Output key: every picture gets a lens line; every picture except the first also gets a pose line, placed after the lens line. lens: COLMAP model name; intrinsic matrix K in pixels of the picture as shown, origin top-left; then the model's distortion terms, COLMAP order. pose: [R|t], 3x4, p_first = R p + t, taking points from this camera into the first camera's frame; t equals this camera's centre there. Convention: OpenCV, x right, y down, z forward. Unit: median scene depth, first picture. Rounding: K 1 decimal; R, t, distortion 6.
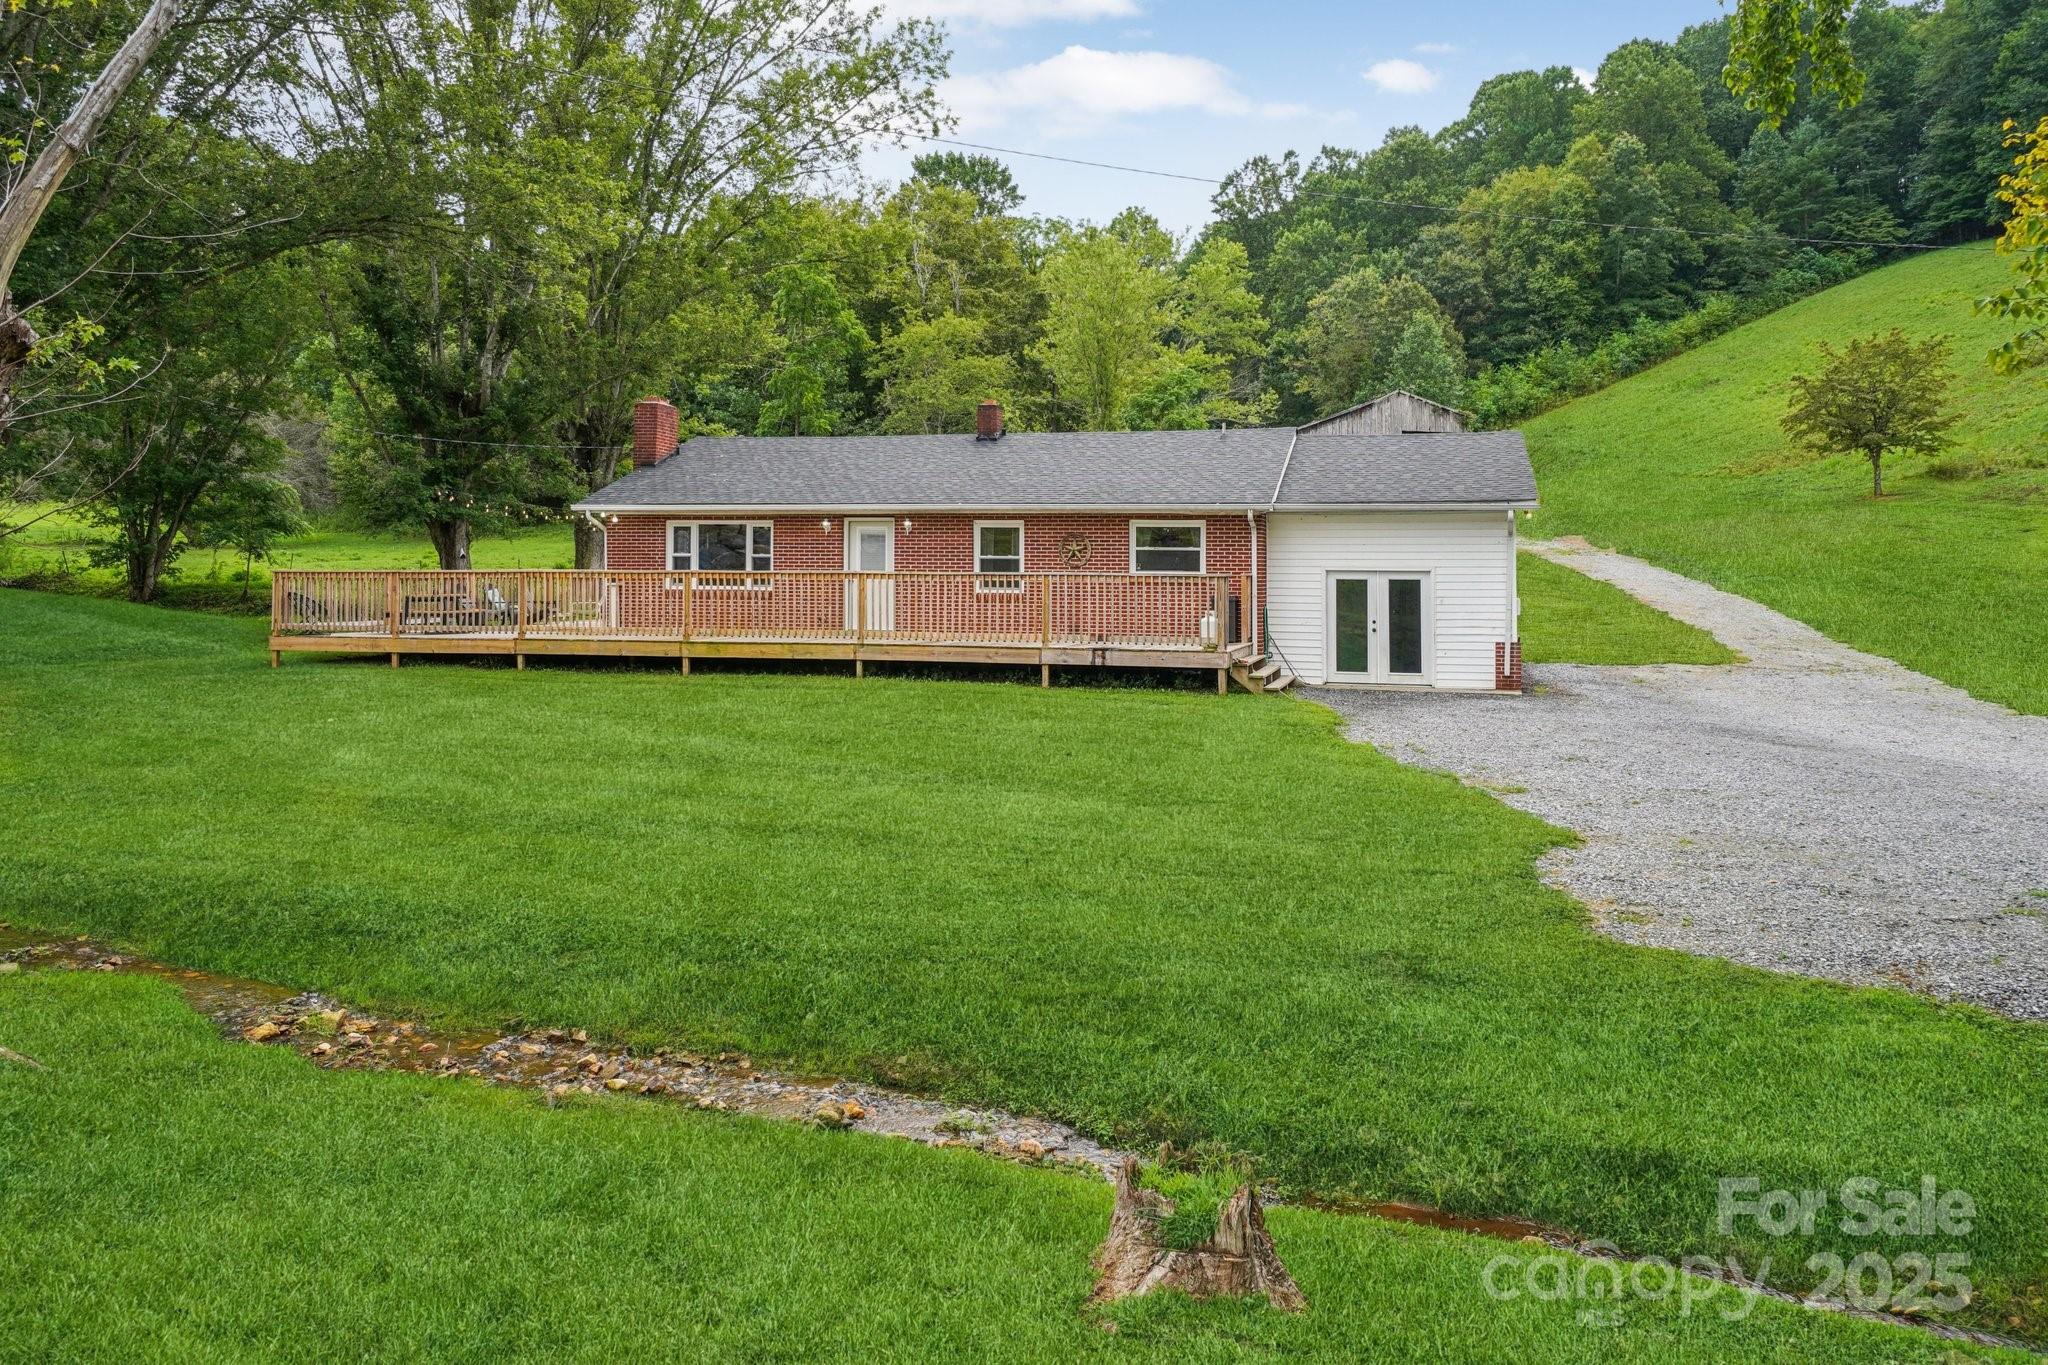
lens RADIAL K [[1602.3, 0, 1024.0], [0, 1602.3, 682.5], [0, 0, 1]] dist [0.039754, 0.005519]
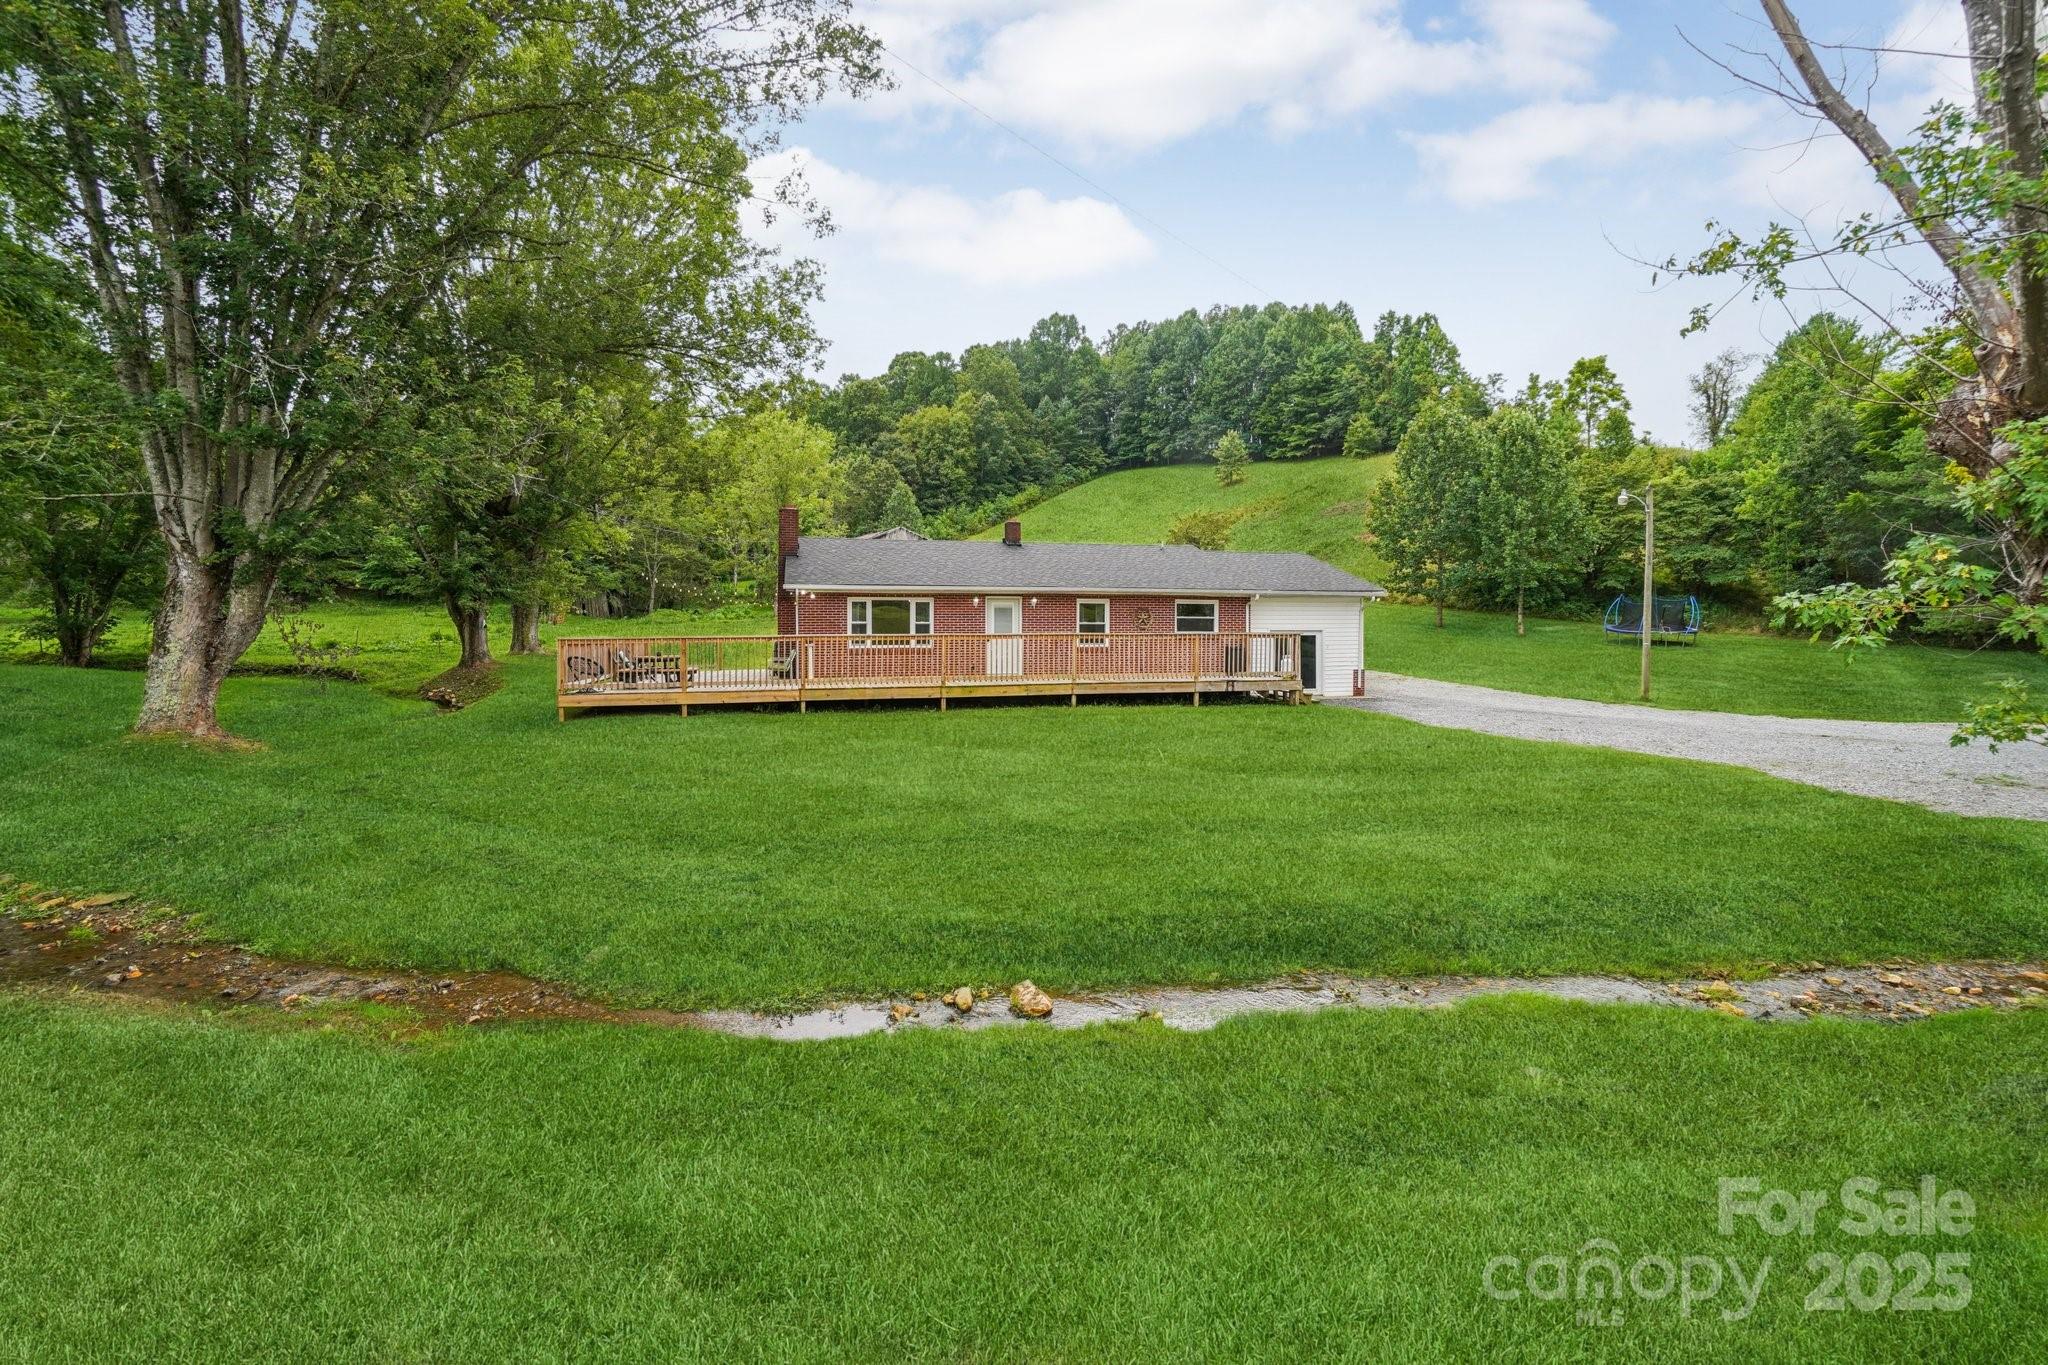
lens RADIAL K [[936.4, 0, 1024.0], [0, 936.4, 682.5], [0, 0, 1]] dist [-0.000467, 0.000054]
pose [[0.873360, -0.034971, 0.485819, -0.476969], [0.042959, 0.999063, -0.005310, -0.019171], [-0.485178, 0.025508, 0.874043, 0.246331]]
